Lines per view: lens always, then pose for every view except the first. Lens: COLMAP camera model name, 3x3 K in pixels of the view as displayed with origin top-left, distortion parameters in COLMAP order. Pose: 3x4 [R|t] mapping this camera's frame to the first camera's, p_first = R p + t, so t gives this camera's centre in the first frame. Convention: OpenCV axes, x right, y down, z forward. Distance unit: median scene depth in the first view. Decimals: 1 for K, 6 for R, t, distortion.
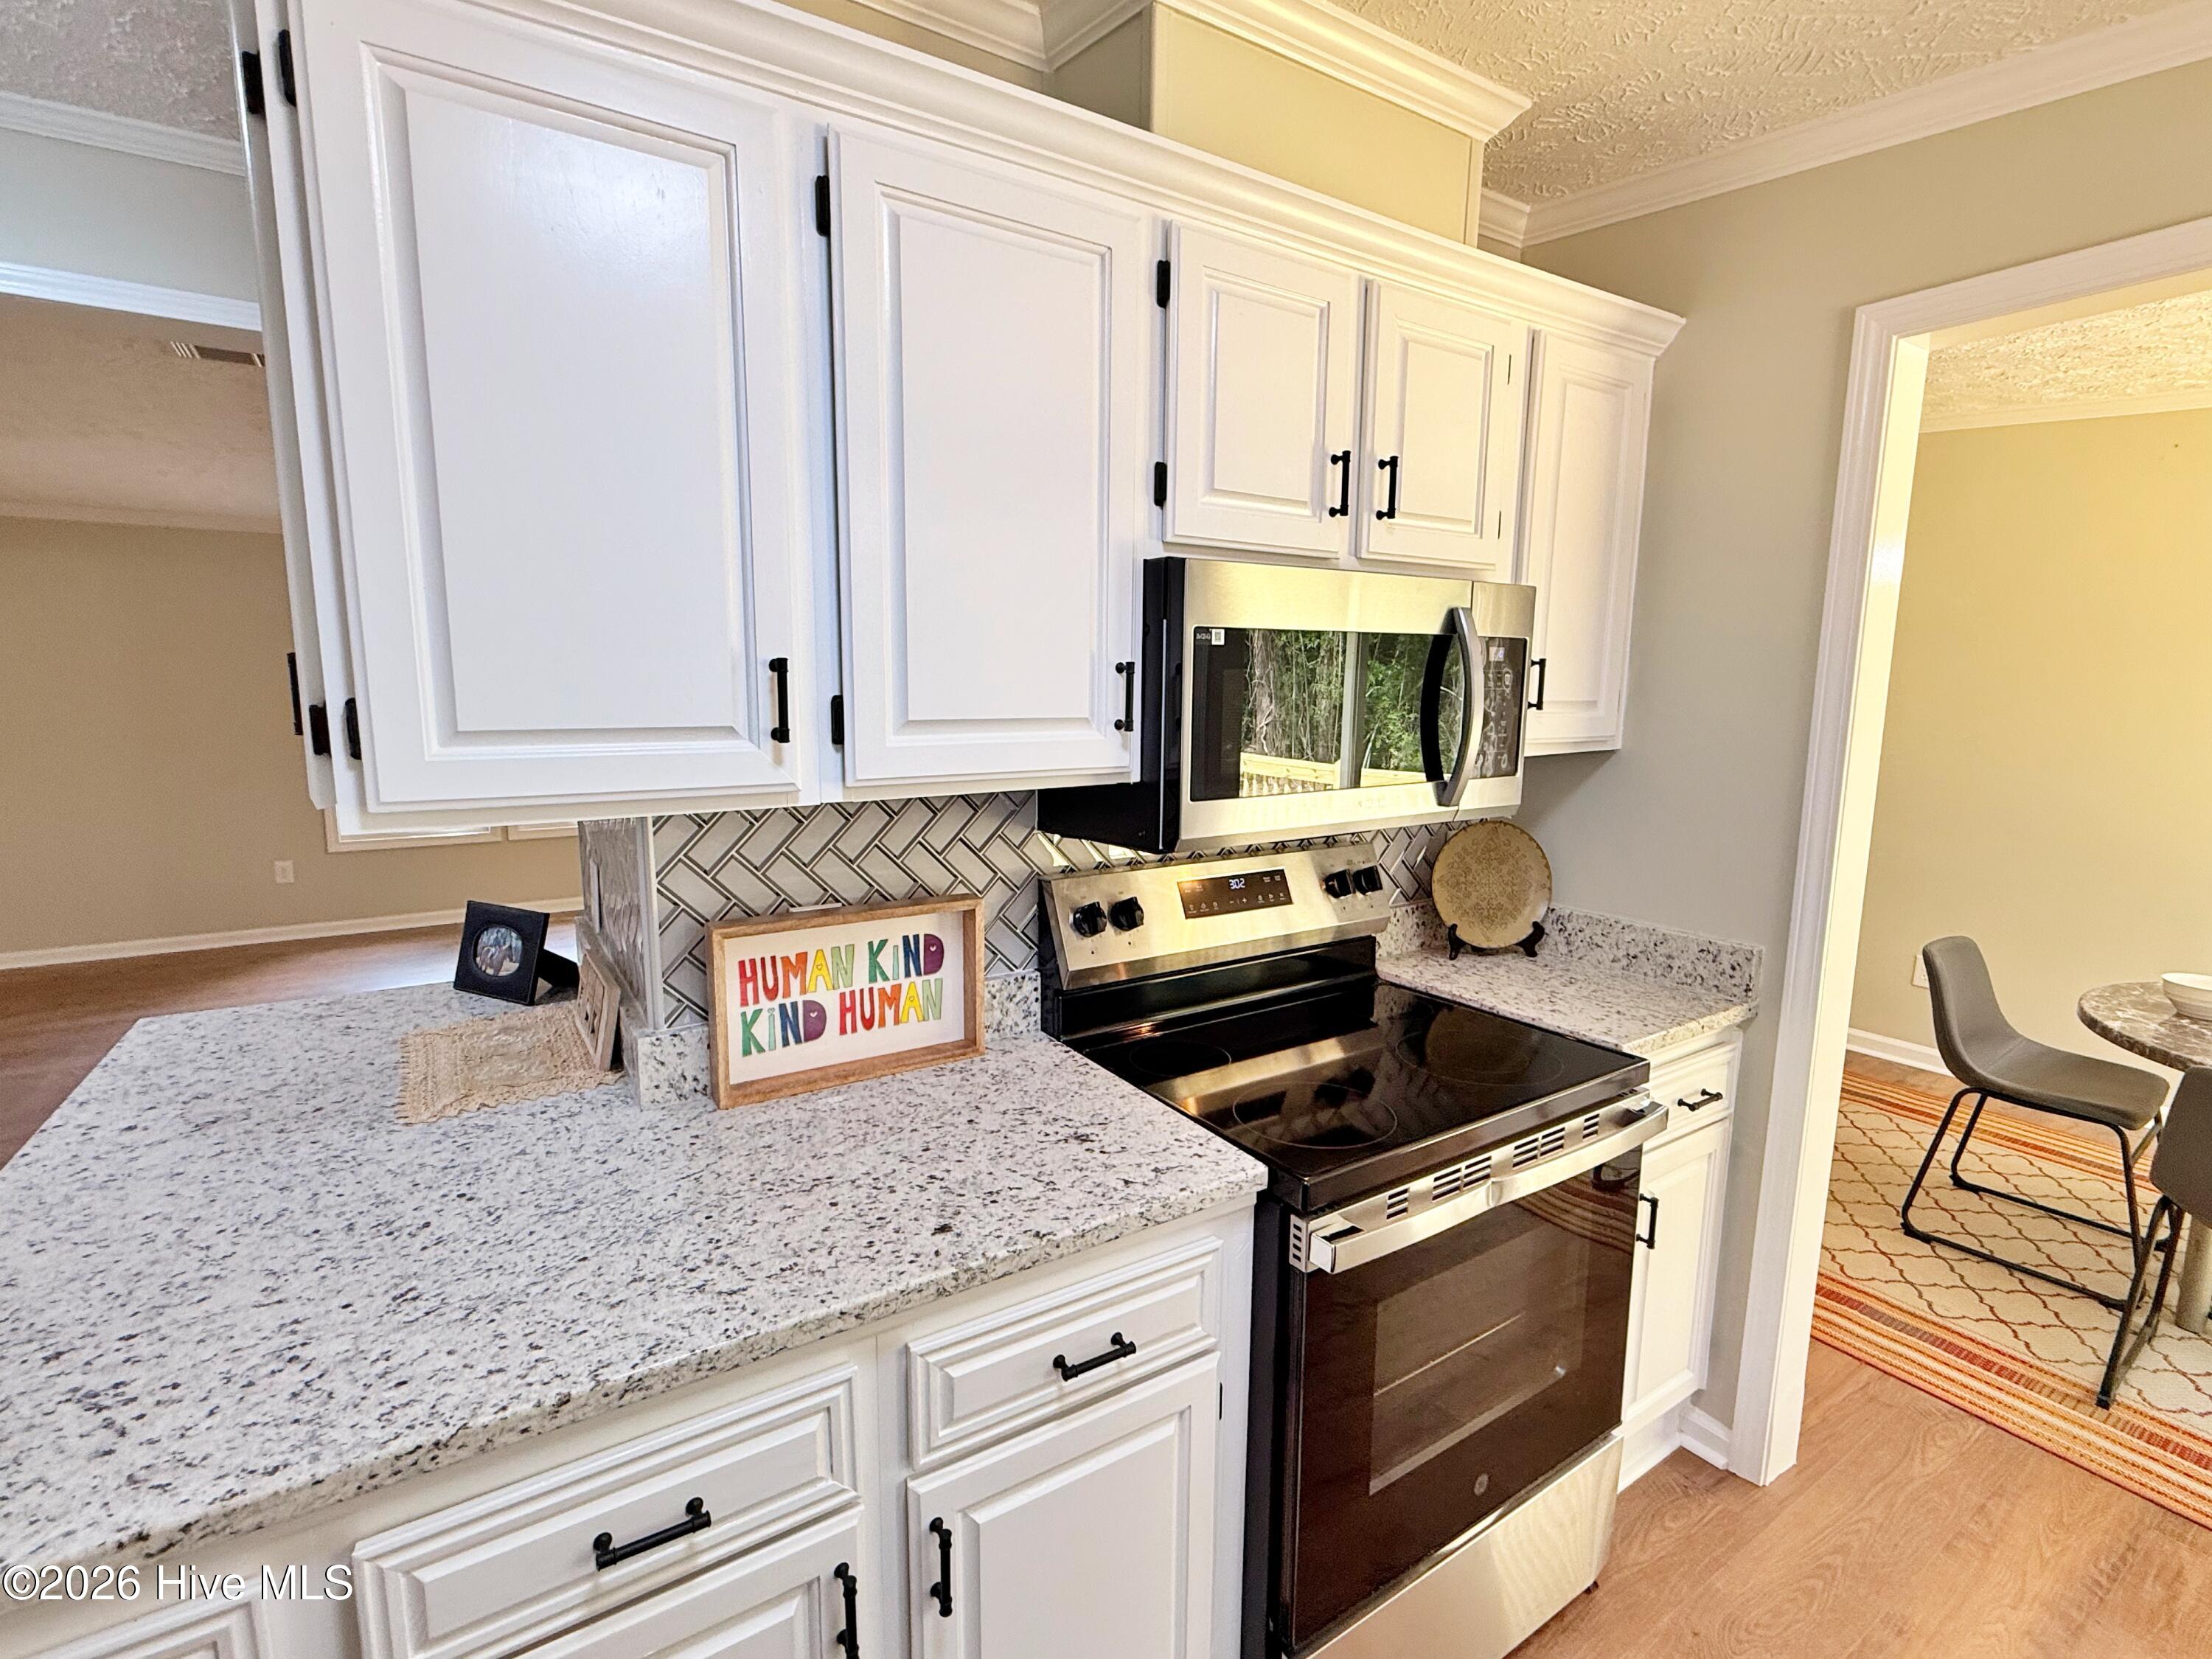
lens RADIAL K [[1037.1, 0, 1112.4], [0, 1037.1, 825.6], [0, 0, 1]] dist [0.001682, -0.001373]
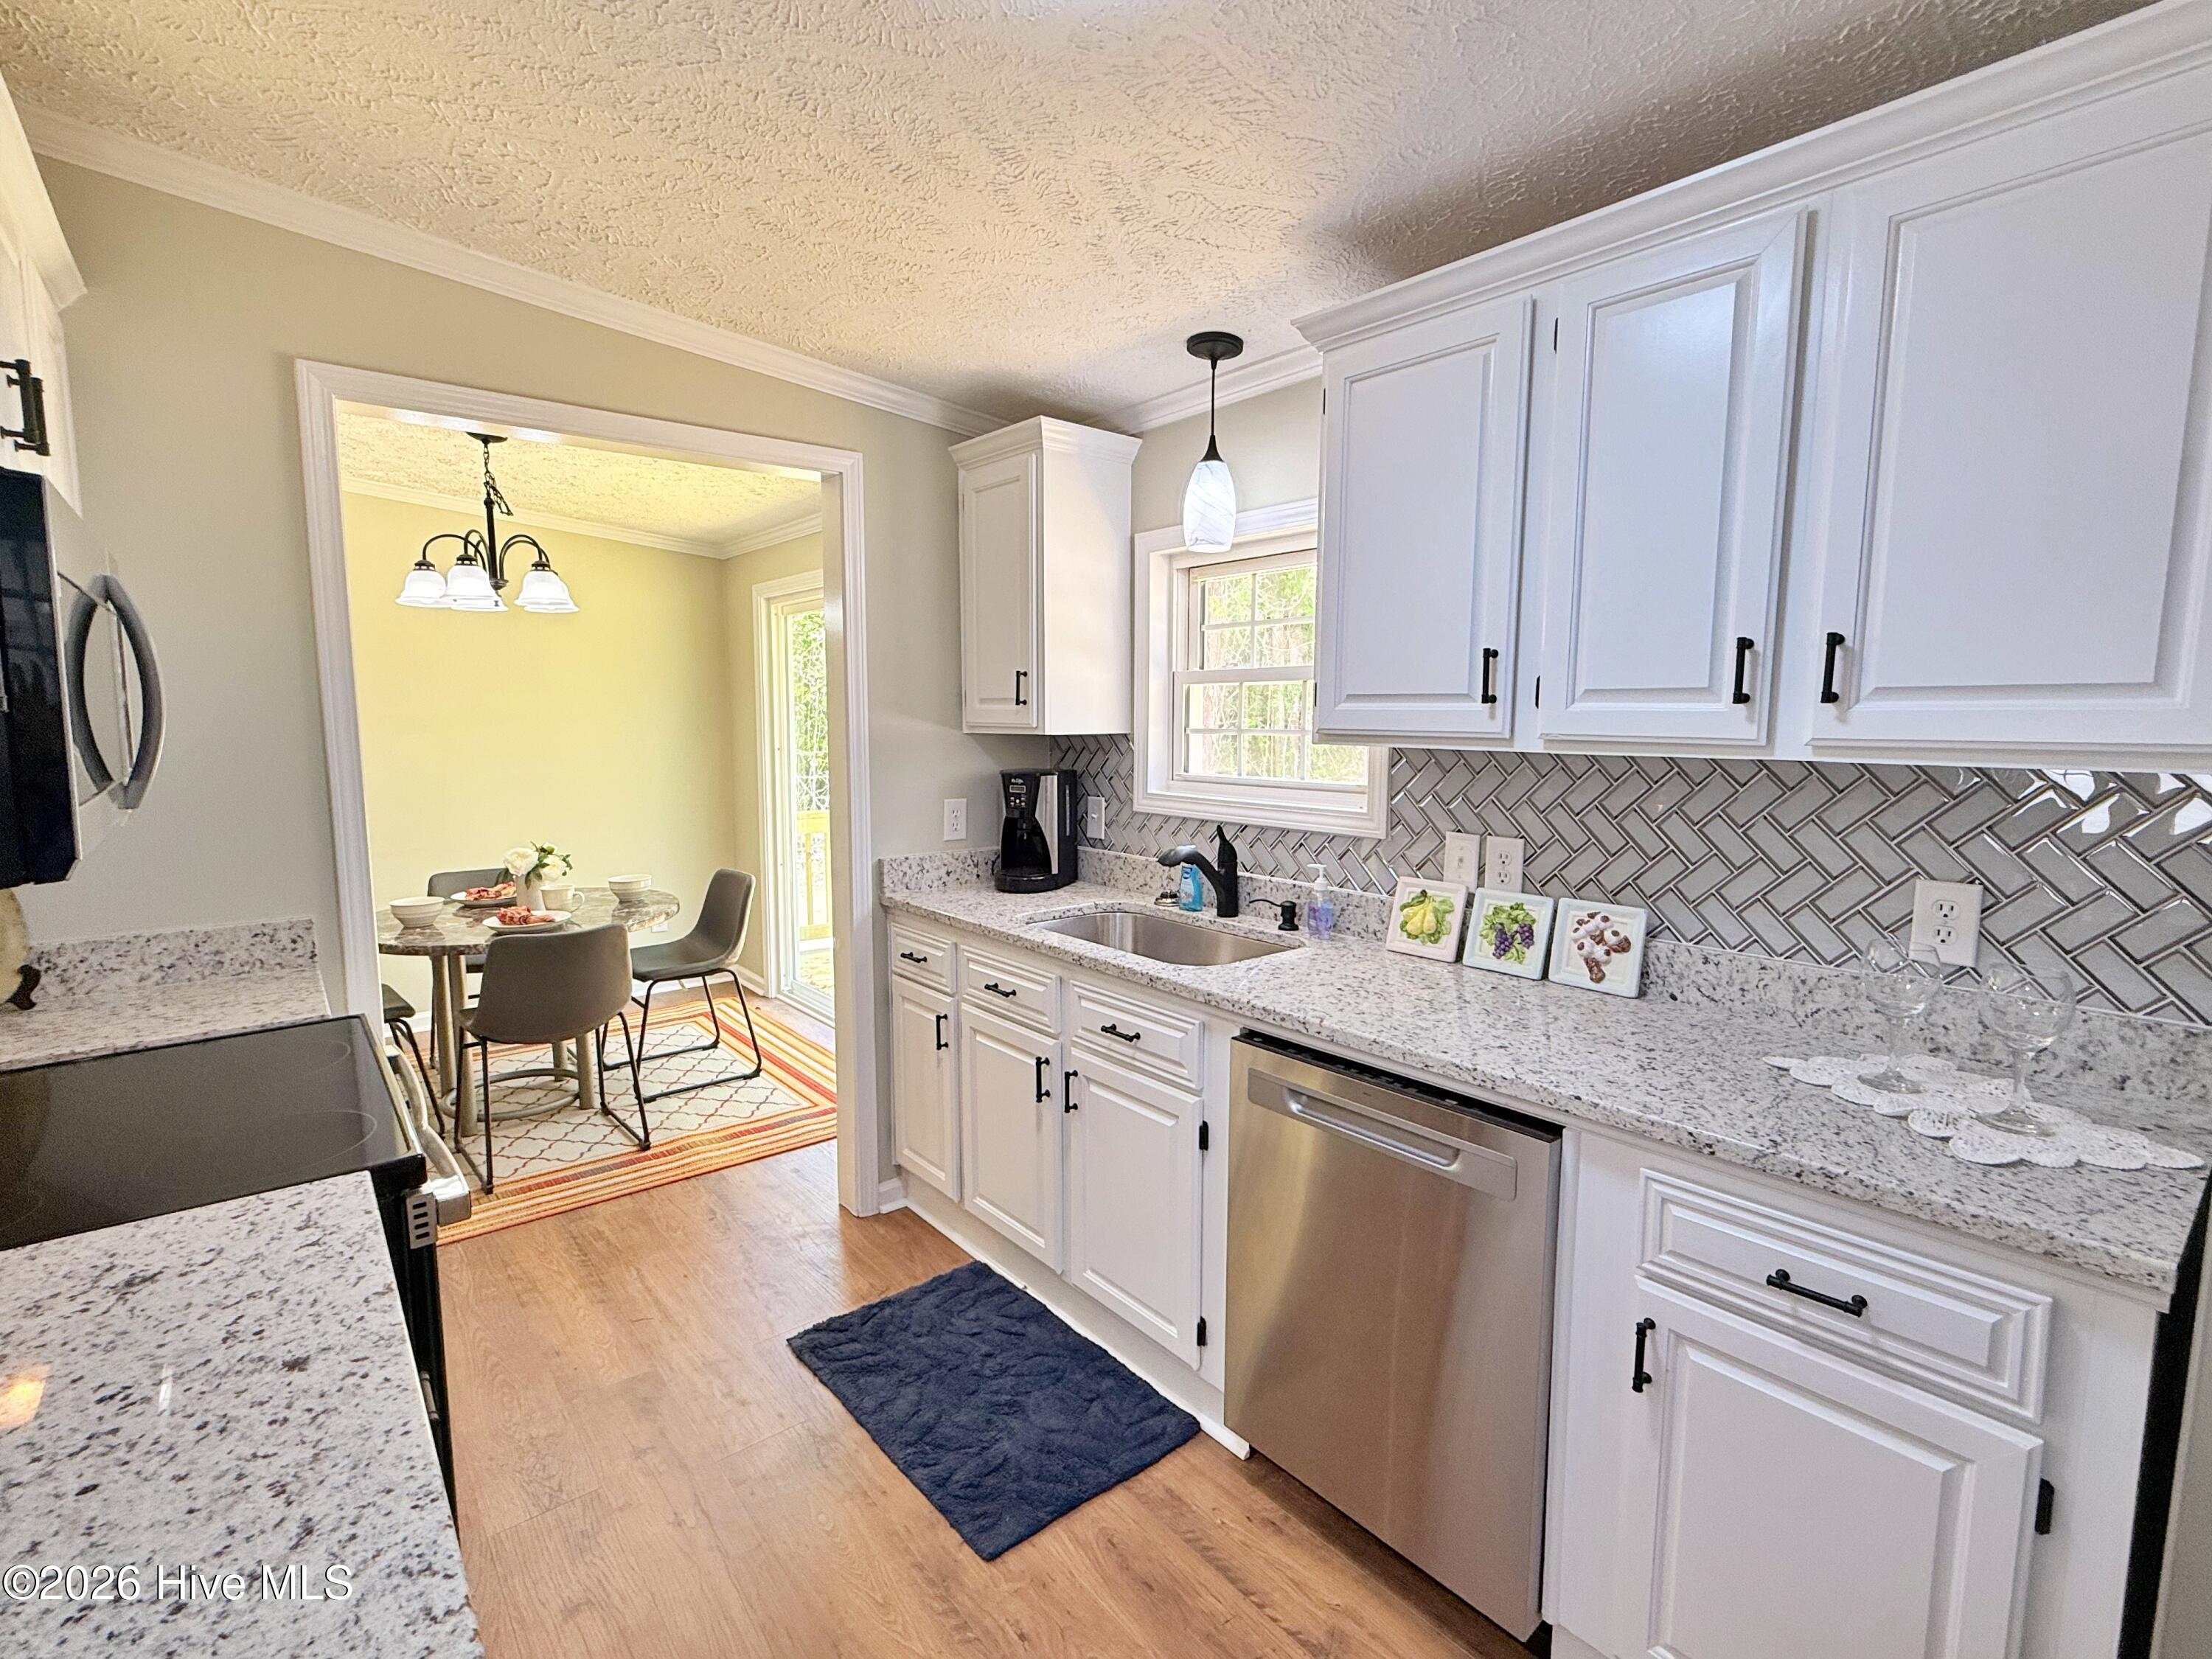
lens RADIAL K [[1037.1, 0, 1102.0], [0, 1037.1, 819.7], [0, 0, 1]] dist [0.001682, -0.001373]
pose [[-0.115044, -0.111239, 0.987112, -0.533725], [0.141418, 0.981755, 0.127117, -0.004207], [-0.983243, 0.154219, -0.097213, 0.257214]]
